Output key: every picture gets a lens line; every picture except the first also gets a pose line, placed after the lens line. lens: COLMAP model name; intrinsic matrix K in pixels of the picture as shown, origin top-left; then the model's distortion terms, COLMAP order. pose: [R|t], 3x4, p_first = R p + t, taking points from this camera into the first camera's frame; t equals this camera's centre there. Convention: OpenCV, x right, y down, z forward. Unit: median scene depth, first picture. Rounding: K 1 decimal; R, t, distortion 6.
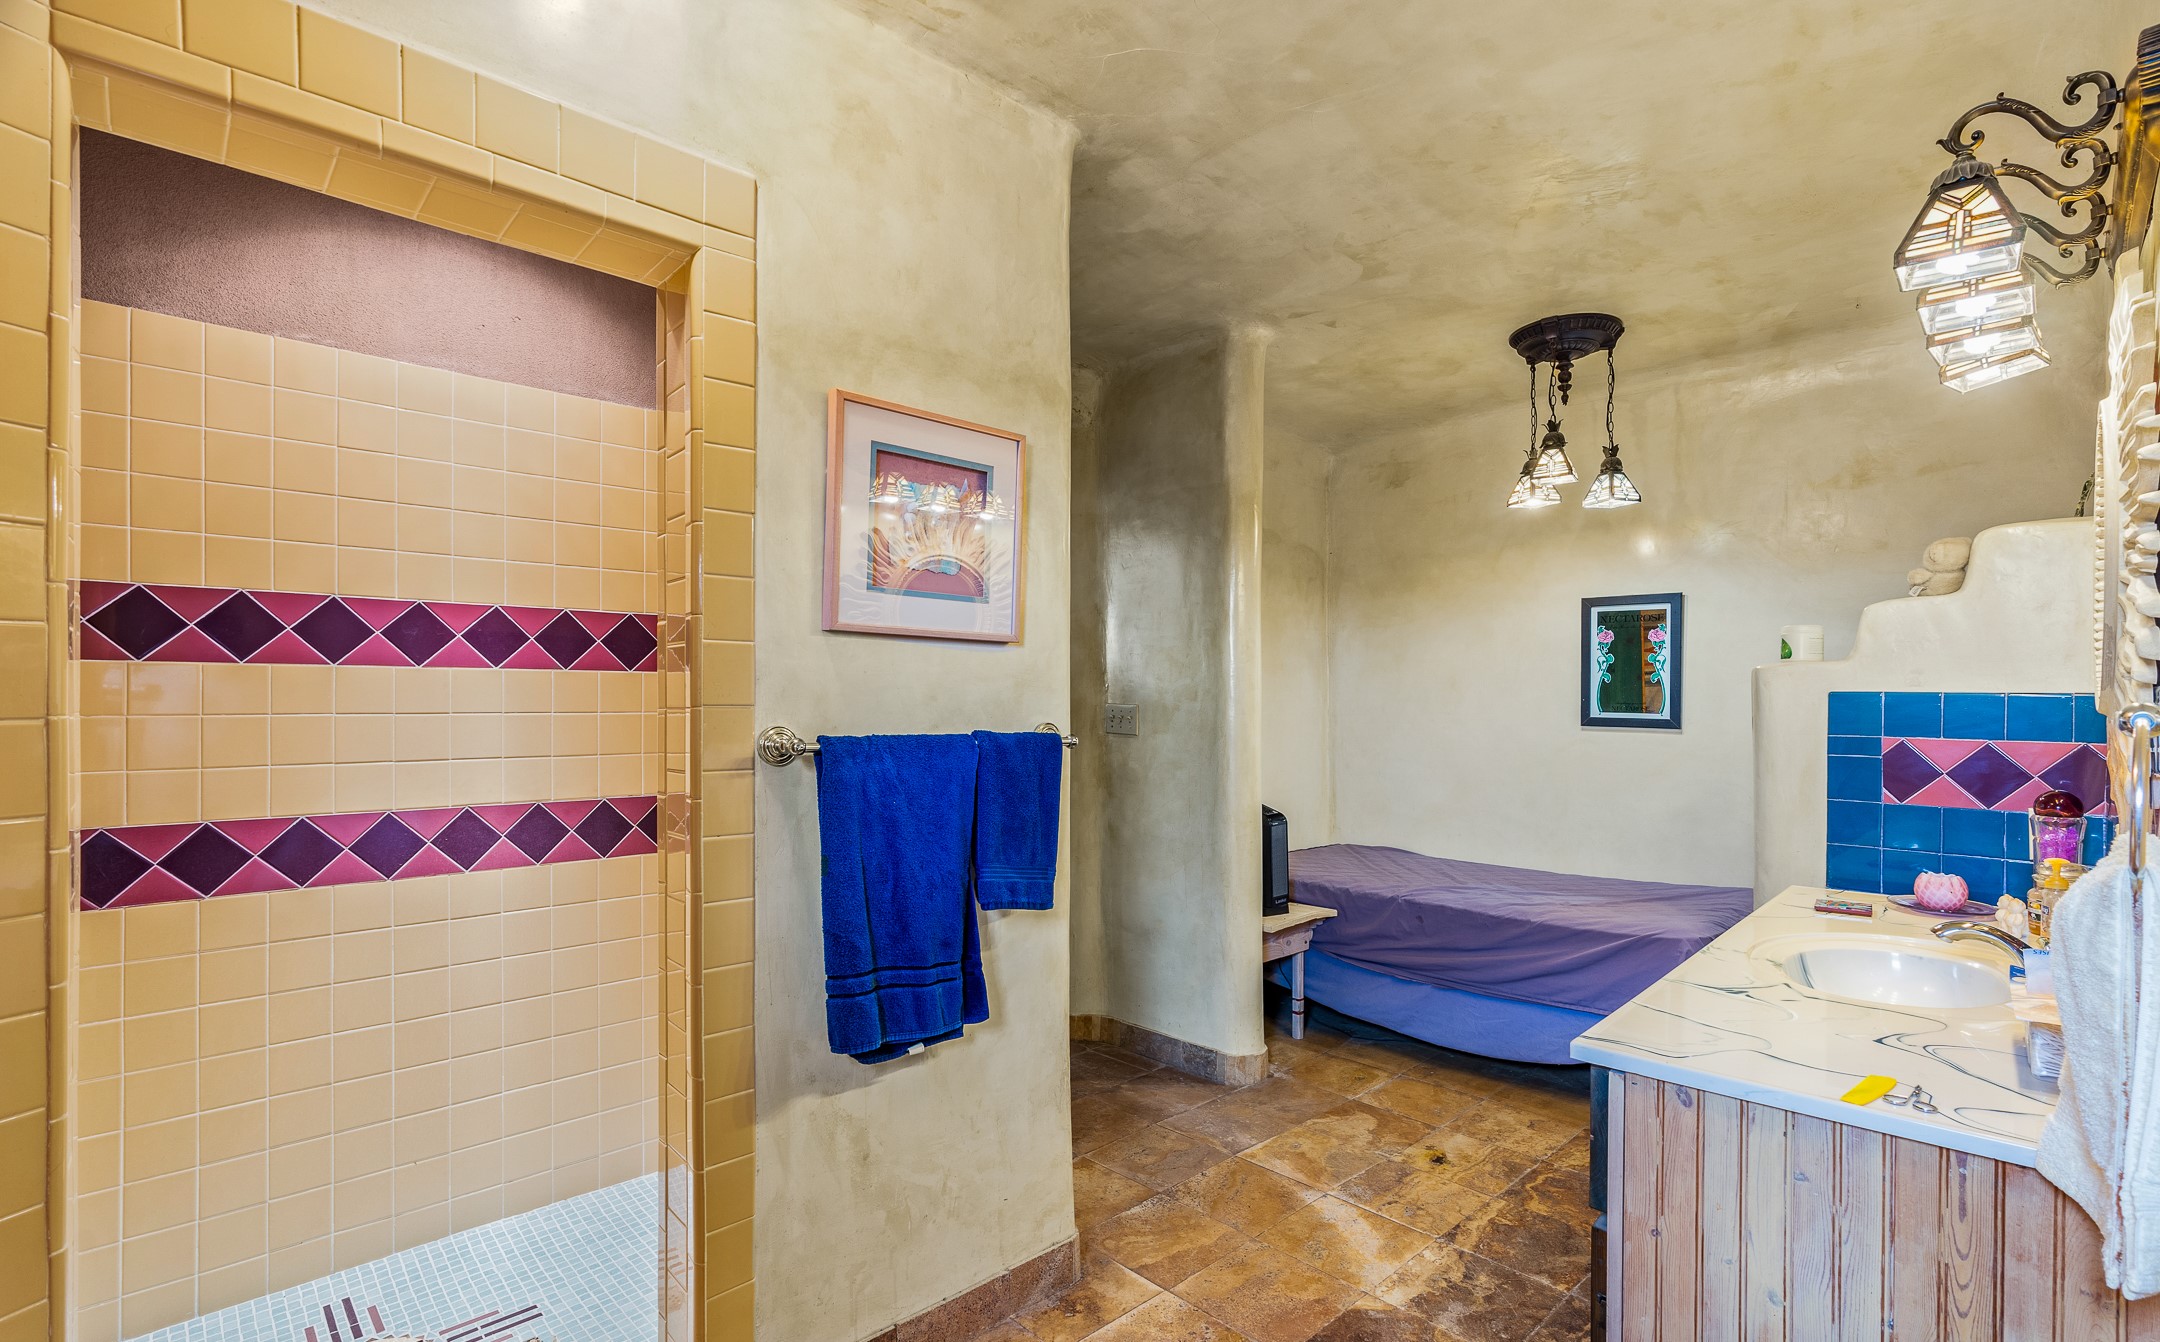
lens RADIAL K [[1062.2, 0, 1081.7], [0, 1062.2, 704.2], [0, 0, 1]] dist [-0.000450, -0.000113]
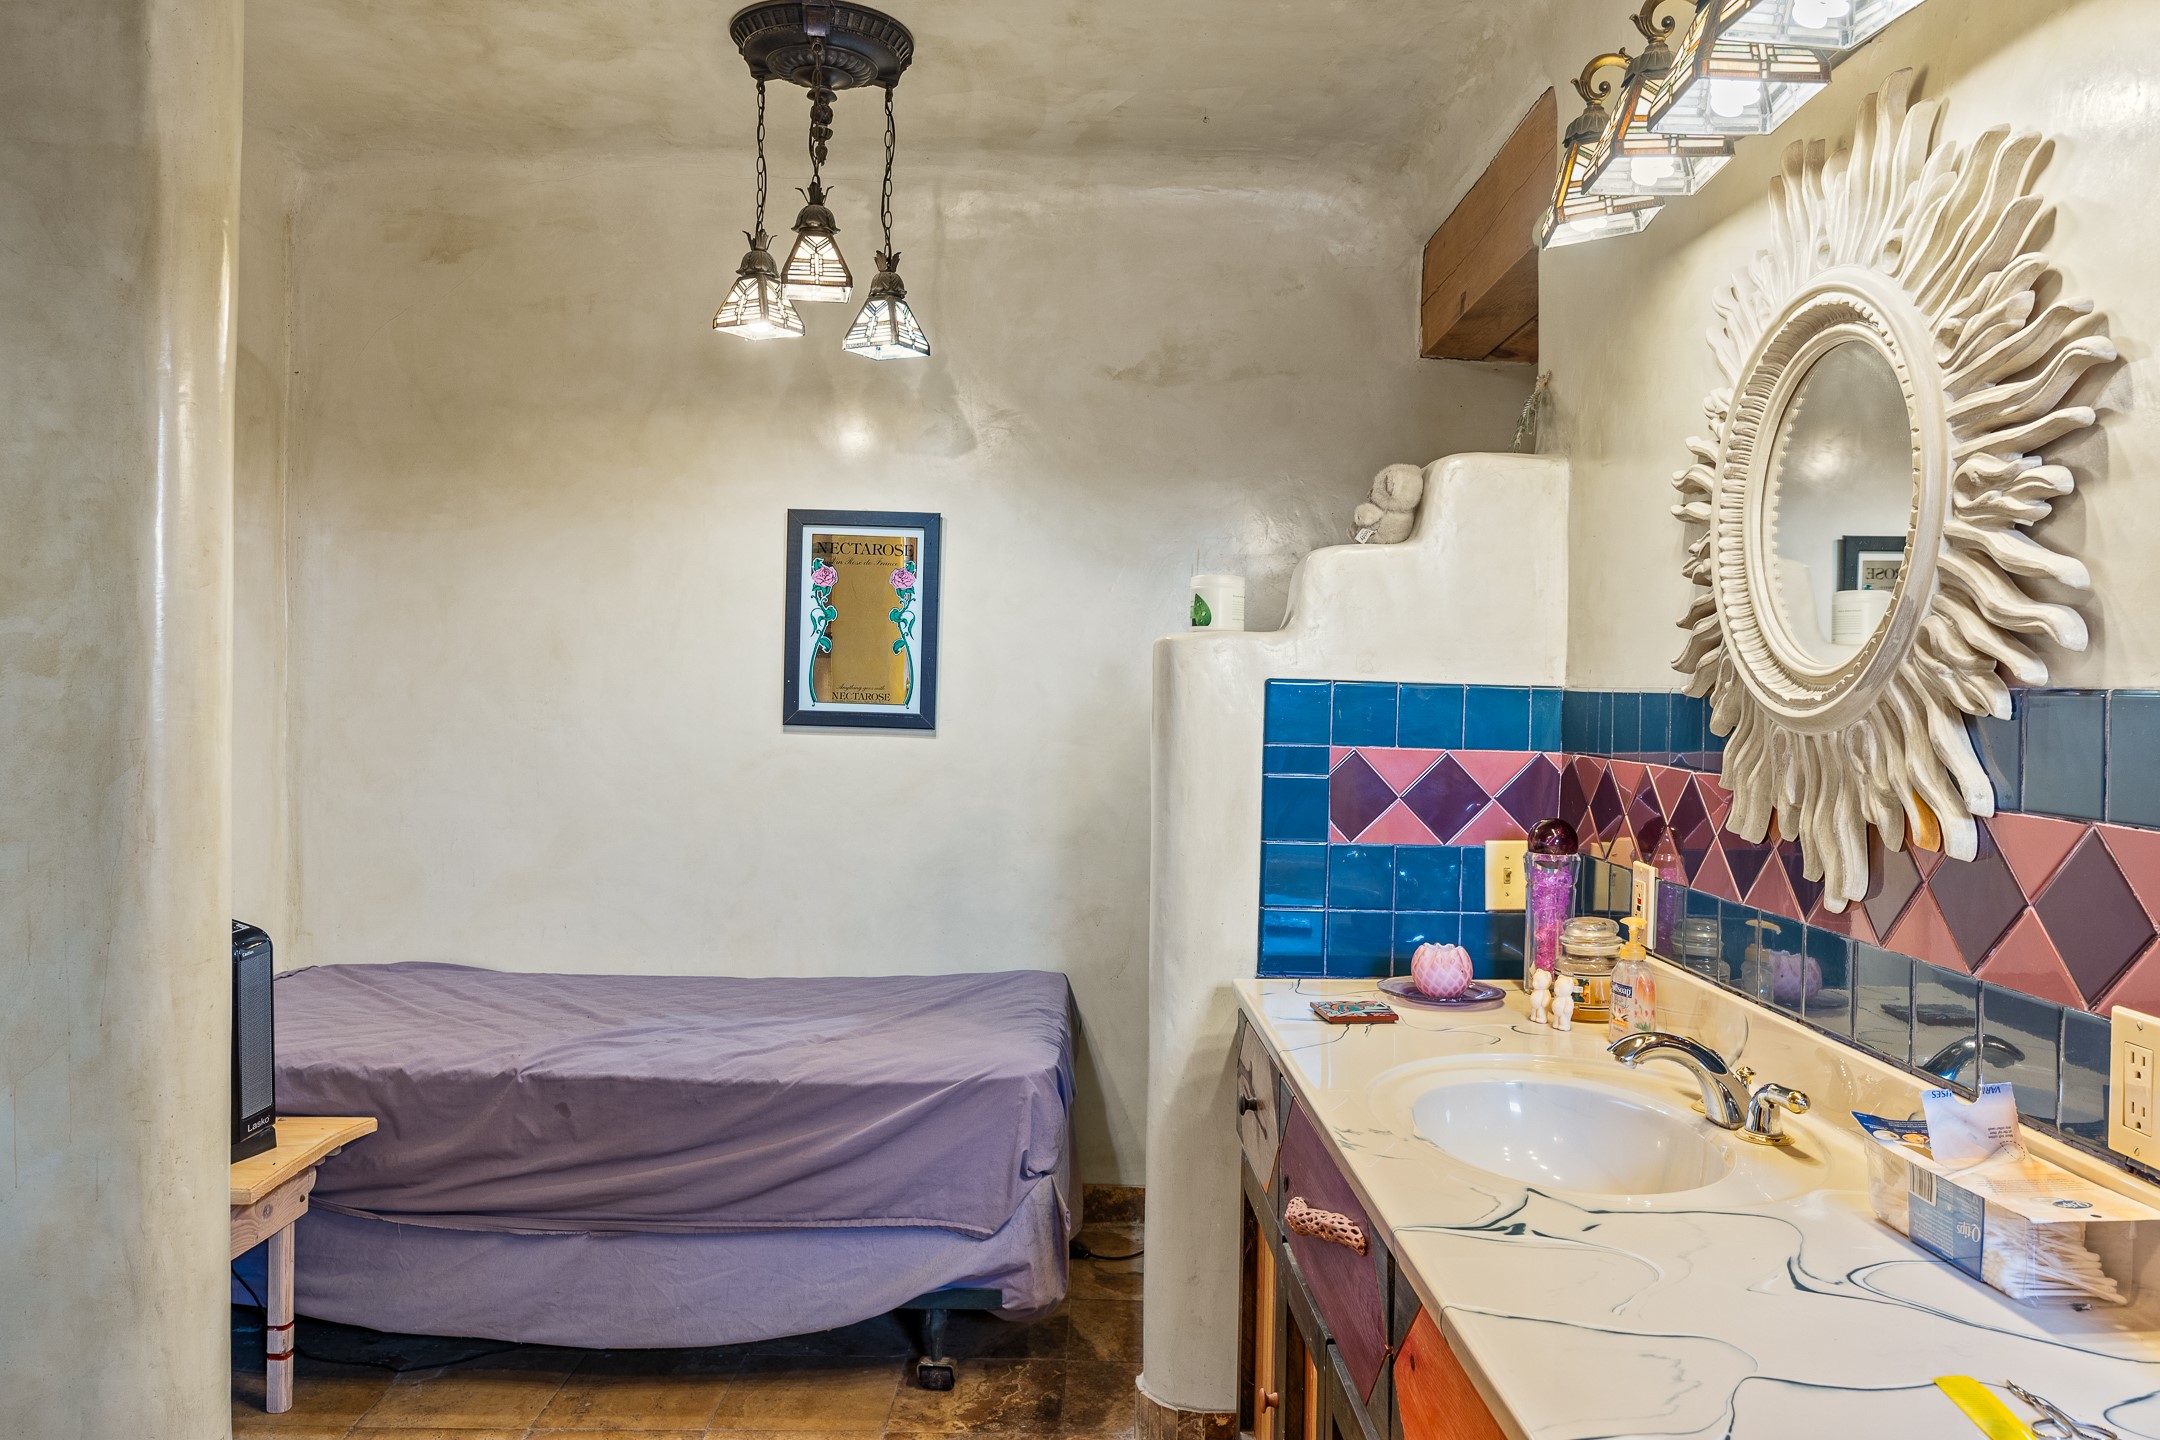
lens RADIAL K [[1578.7, 0, 1085.3], [0, 1578.7, 703.7], [0, 0, 1]] dist [0.002852, -0.003081]
pose [[0.675640, 0.000273, 0.737231, -0.071404], [-0.013426, 0.999839, 0.011934, -0.004658], [-0.737109, -0.017961, 0.675535, 0.311408]]
